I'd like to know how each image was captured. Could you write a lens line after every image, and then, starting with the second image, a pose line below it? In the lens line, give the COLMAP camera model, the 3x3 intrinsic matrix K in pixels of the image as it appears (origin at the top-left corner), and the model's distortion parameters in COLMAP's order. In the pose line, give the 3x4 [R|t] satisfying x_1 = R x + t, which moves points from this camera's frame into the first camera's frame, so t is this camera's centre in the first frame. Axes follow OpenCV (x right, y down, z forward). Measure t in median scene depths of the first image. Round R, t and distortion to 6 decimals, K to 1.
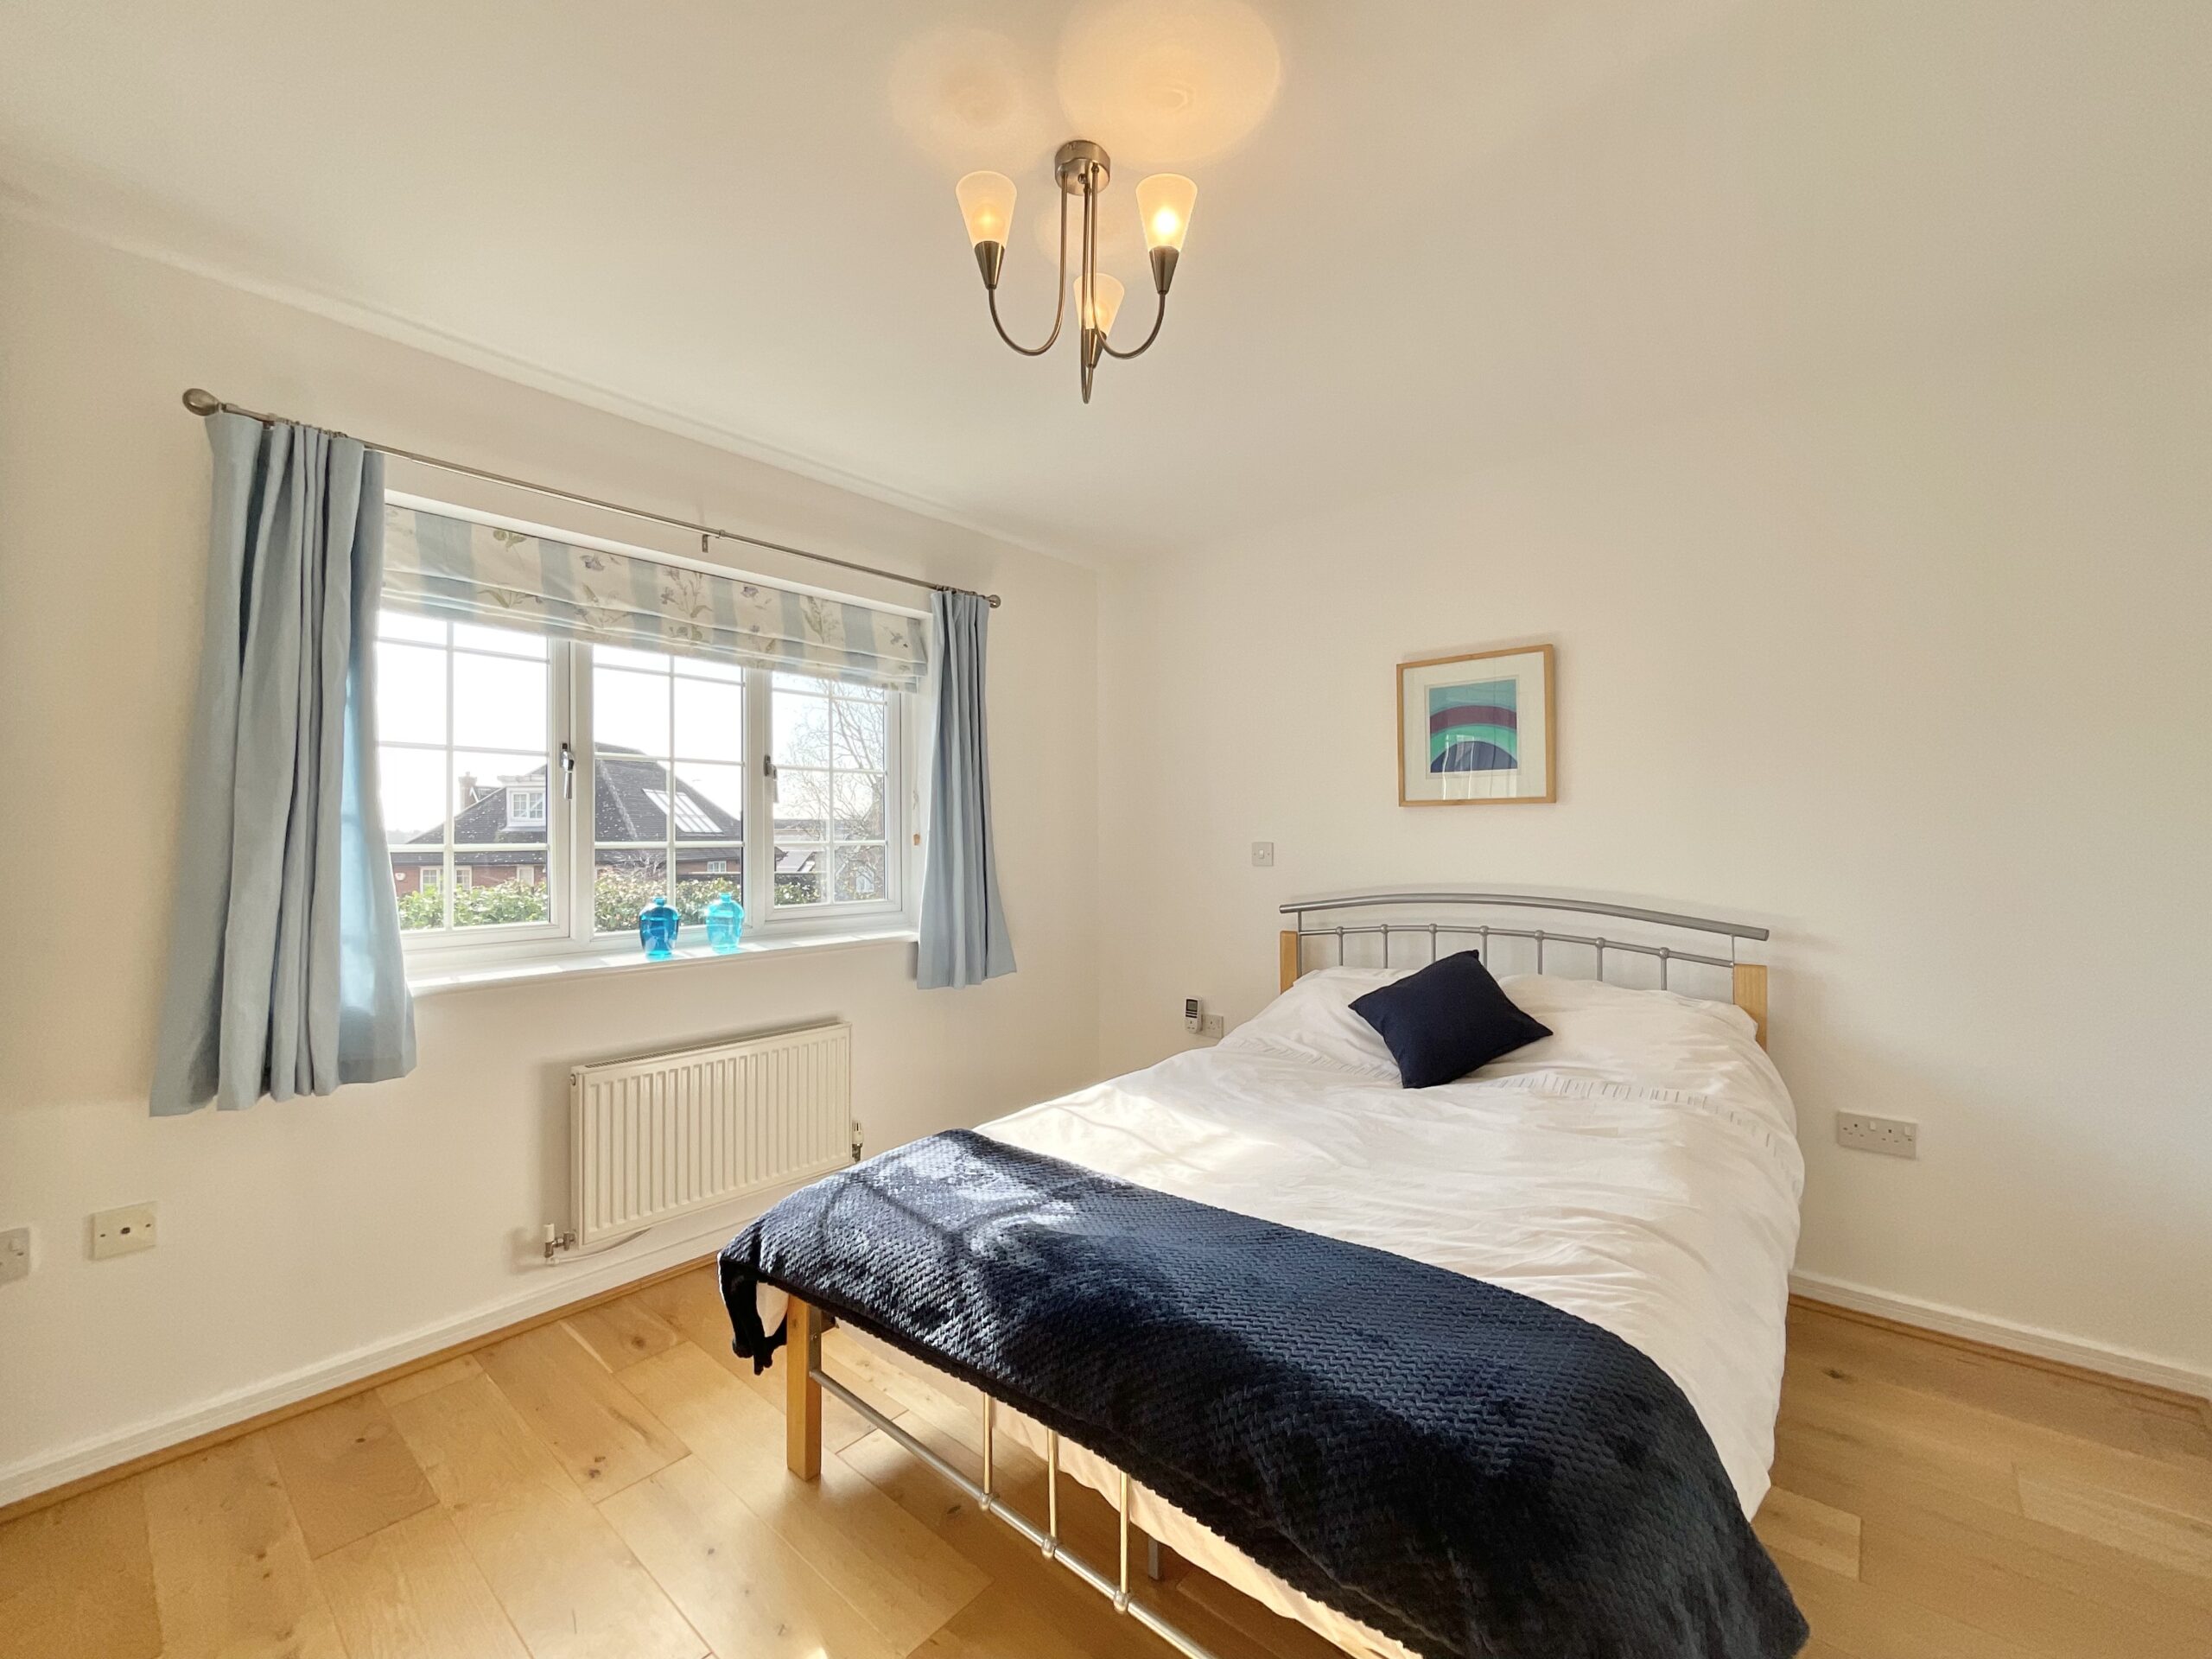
lens RADIAL K [[893.2, 0, 1107.8], [0, 893.2, 830.6], [0, 0, 1]] dist [-0.003739, -0.000229]
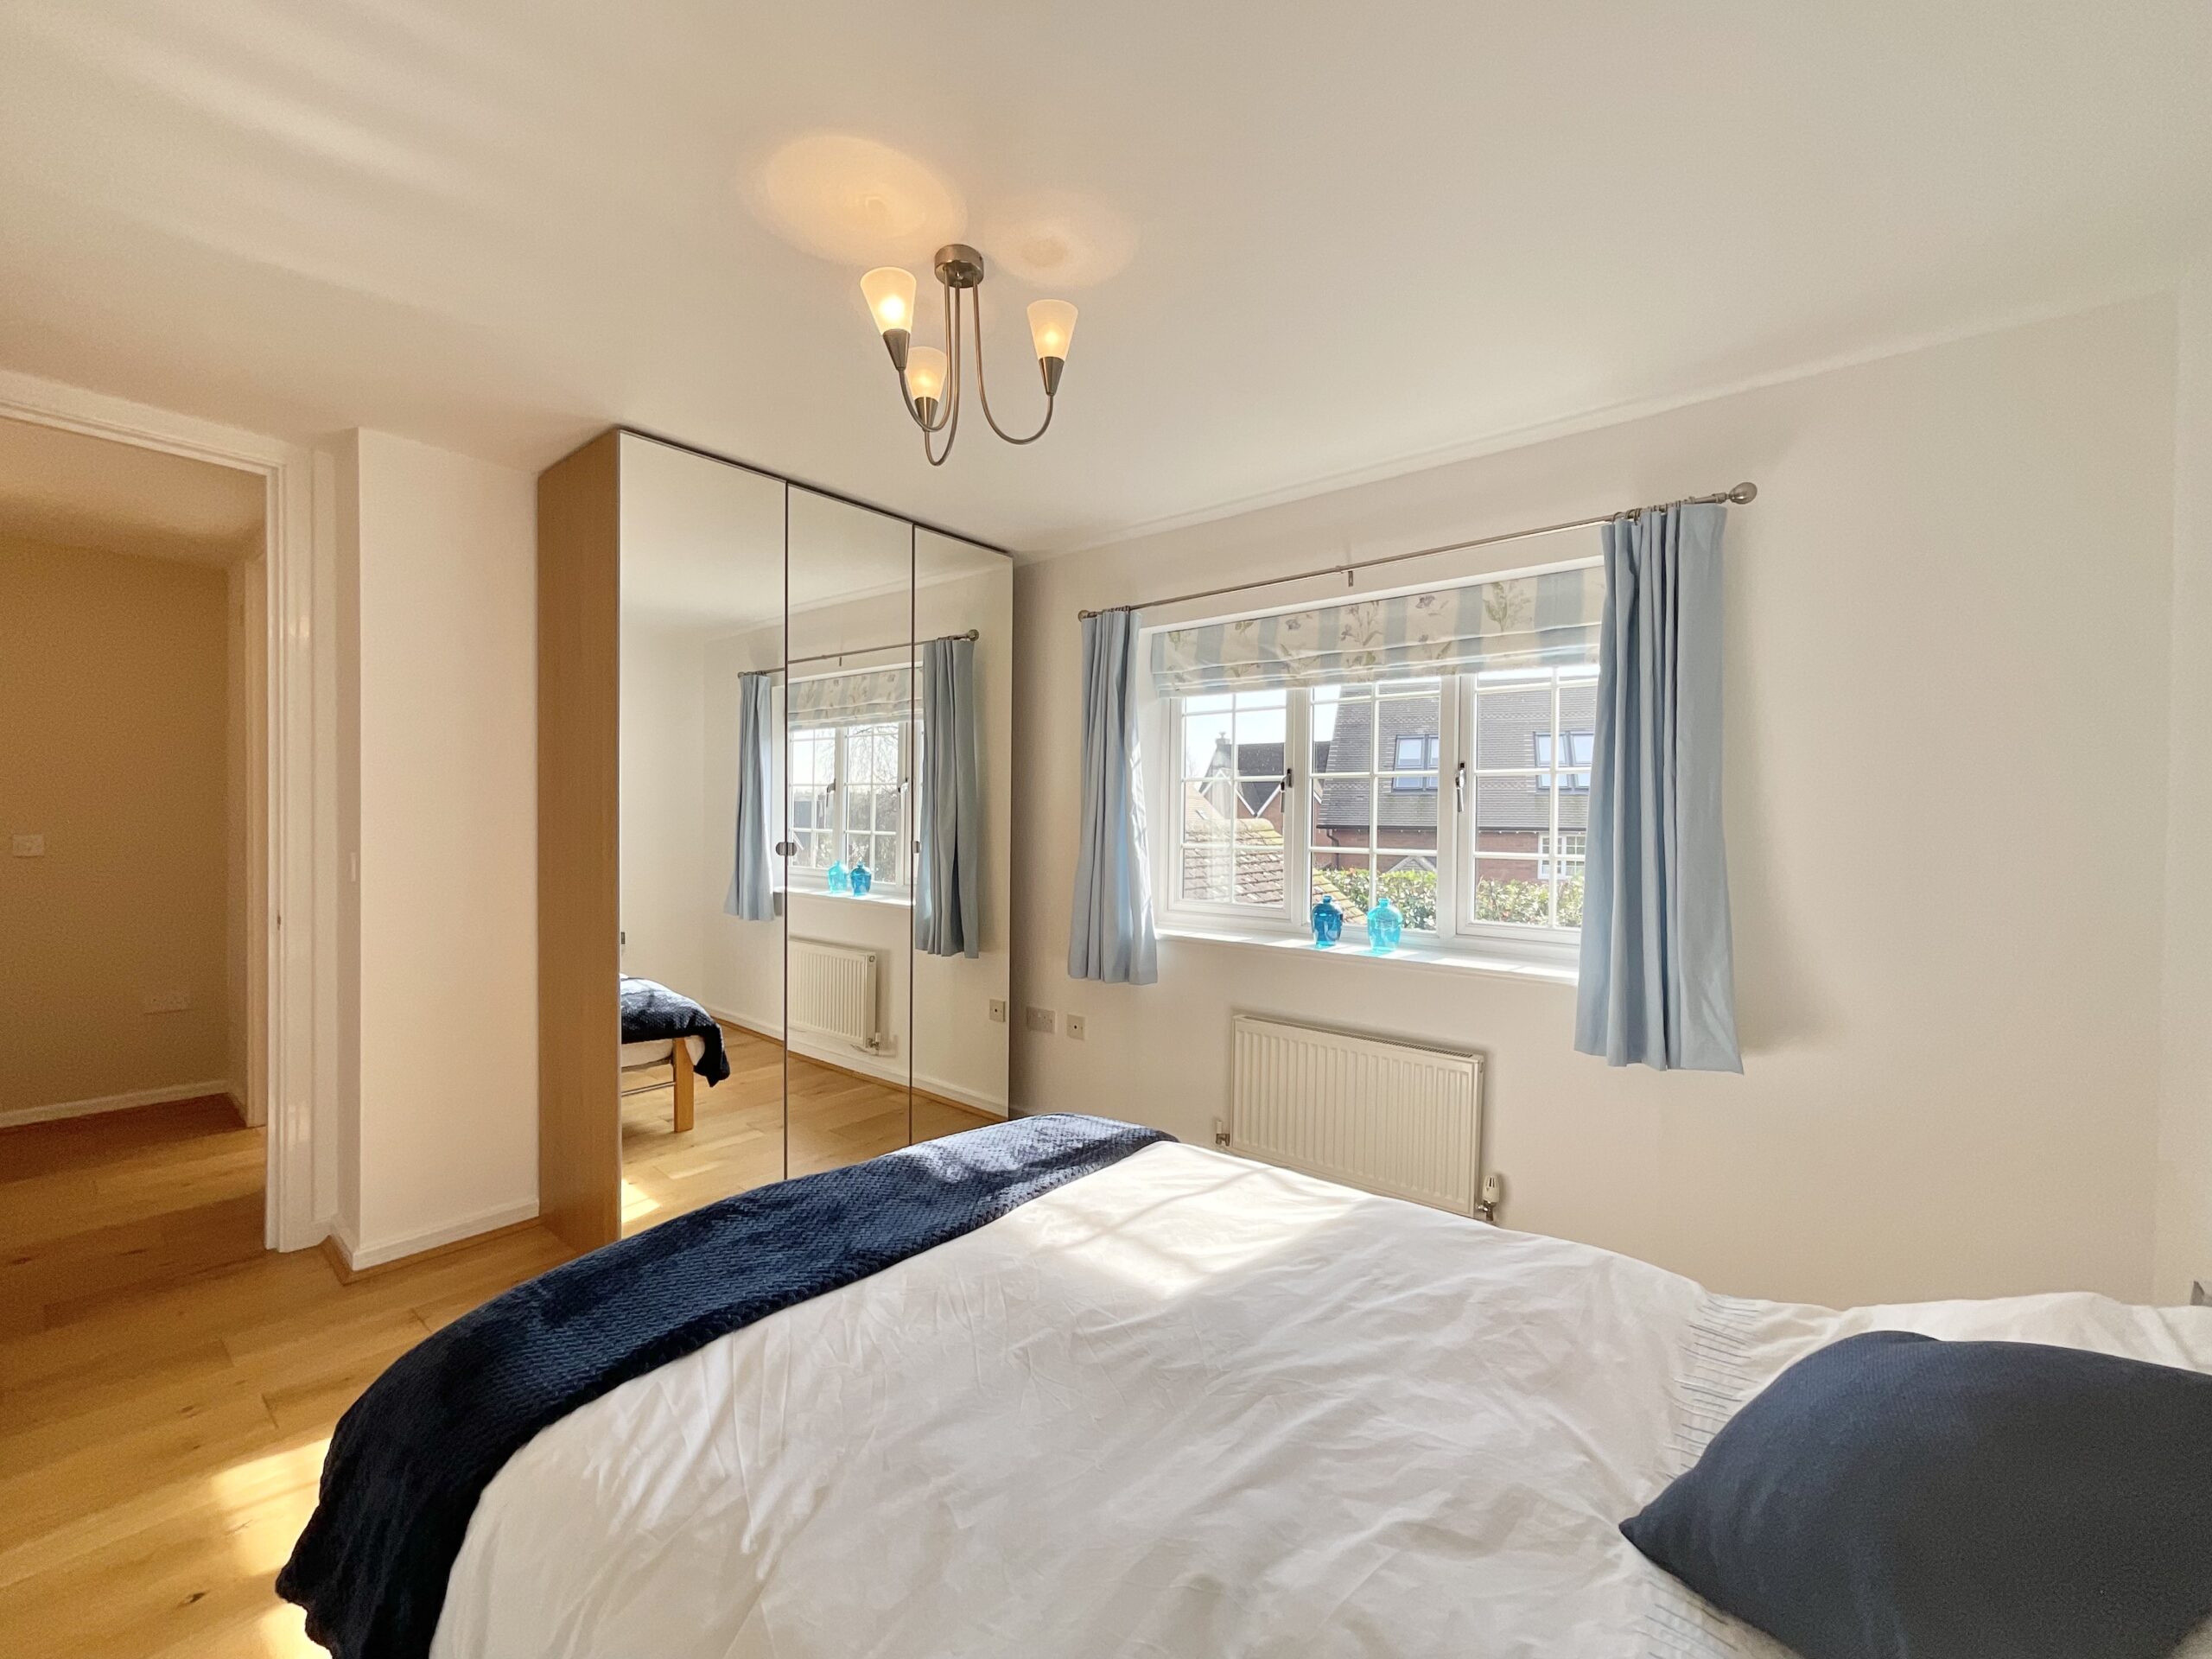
lens RADIAL K [[893.2, 0, 1107.8], [0, 893.2, 830.6], [0, 0, 1]] dist [-0.003739, -0.000229]
pose [[0.033683, 0.018989, -0.999252, 0.712507], [-0.003192, 0.999816, 0.018892, -0.034089], [0.999427, 0.002553, 0.033738, 0.732952]]
